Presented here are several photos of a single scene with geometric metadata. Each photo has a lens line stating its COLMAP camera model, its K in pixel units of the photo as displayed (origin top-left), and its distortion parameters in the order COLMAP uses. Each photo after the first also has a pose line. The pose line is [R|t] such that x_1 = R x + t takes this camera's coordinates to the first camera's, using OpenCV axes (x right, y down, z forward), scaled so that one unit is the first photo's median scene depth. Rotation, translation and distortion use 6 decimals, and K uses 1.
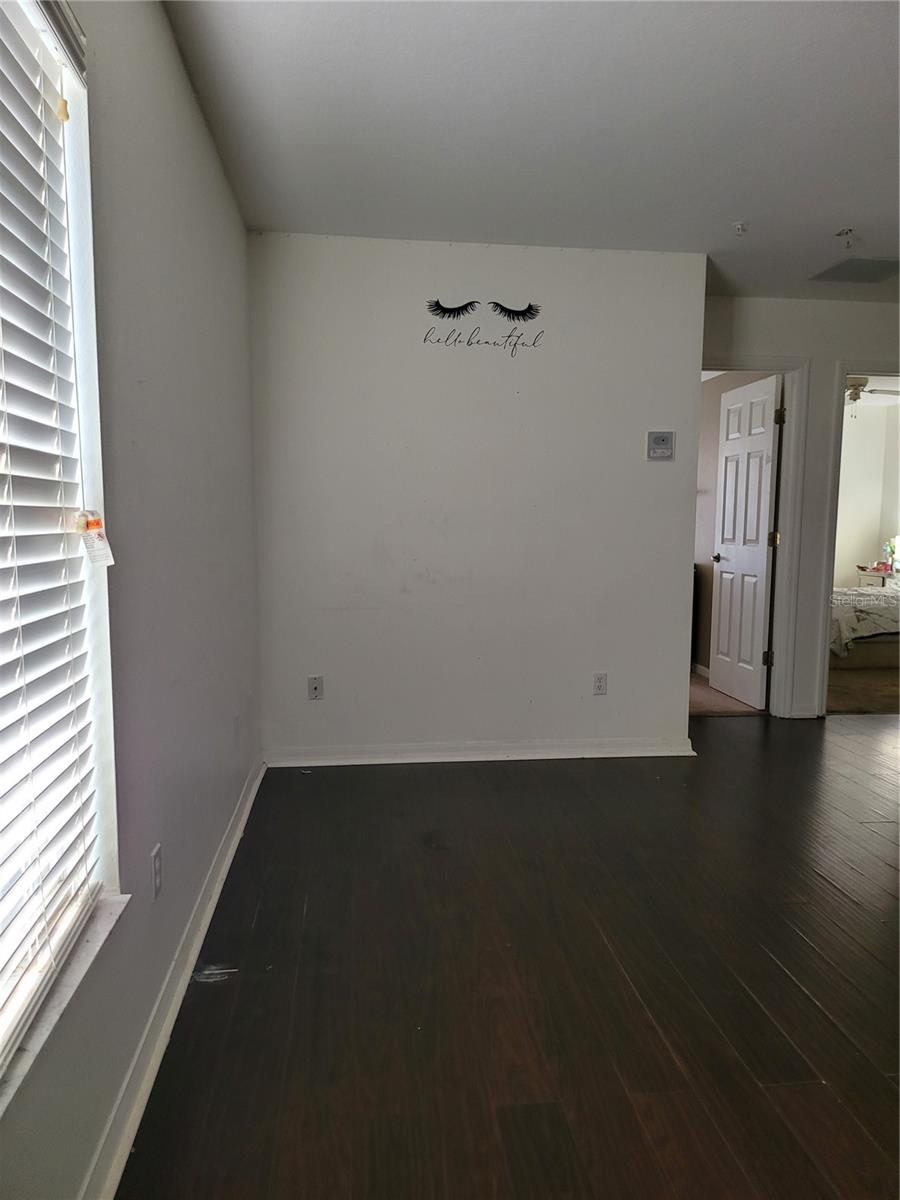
lens RADIAL K [[833.2, 0, 447.0], [0, 833.2, 607.8], [0, 0, 1]] dist [-0.000185, -0.008625]
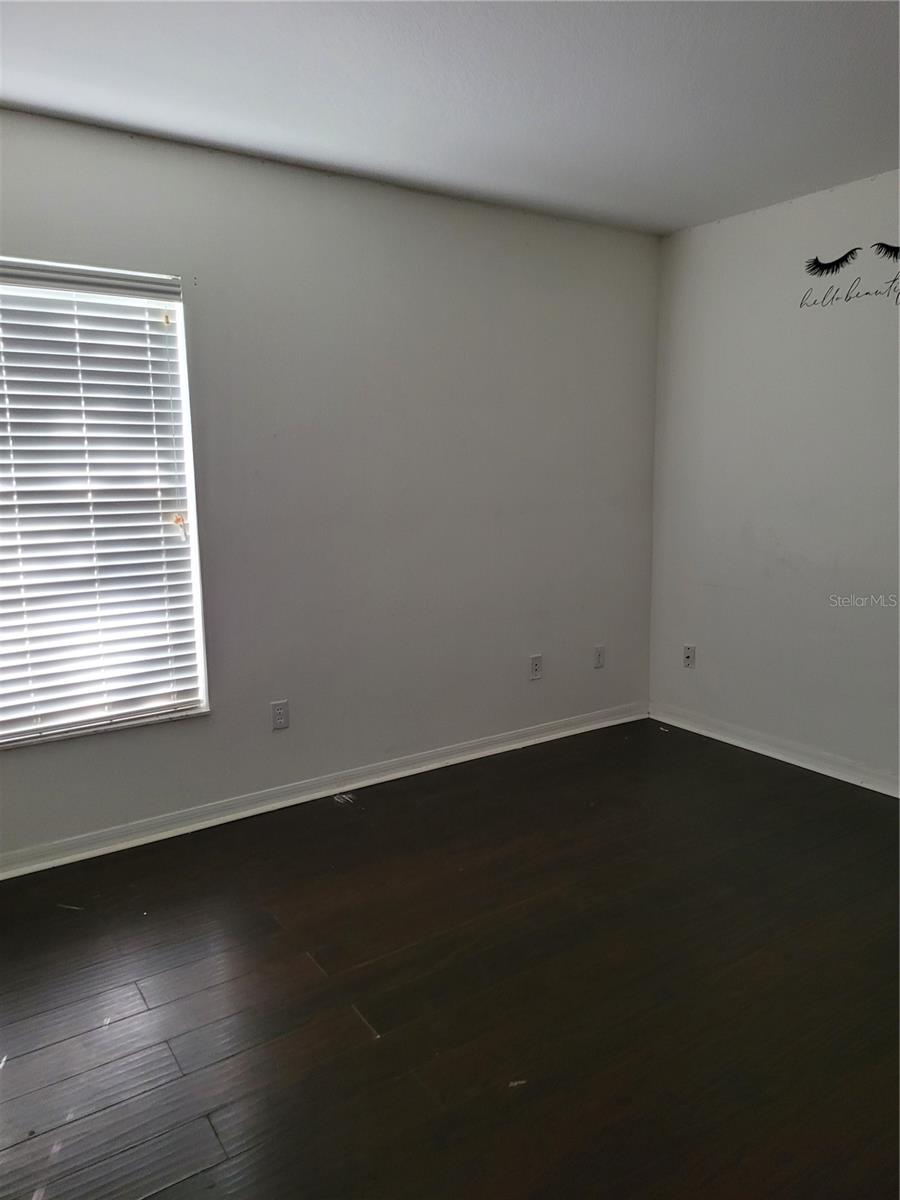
lens RADIAL K [[833.2, 0, 447.0], [0, 833.2, 596.0], [0, 0, 1]] dist [-0.000185, -0.008625]
pose [[0.465399, 0.123243, -0.876479, 0.633272], [-0.078180, 0.992112, 0.097990, -0.062073], [0.881641, 0.022919, 0.471363, 0.229344]]
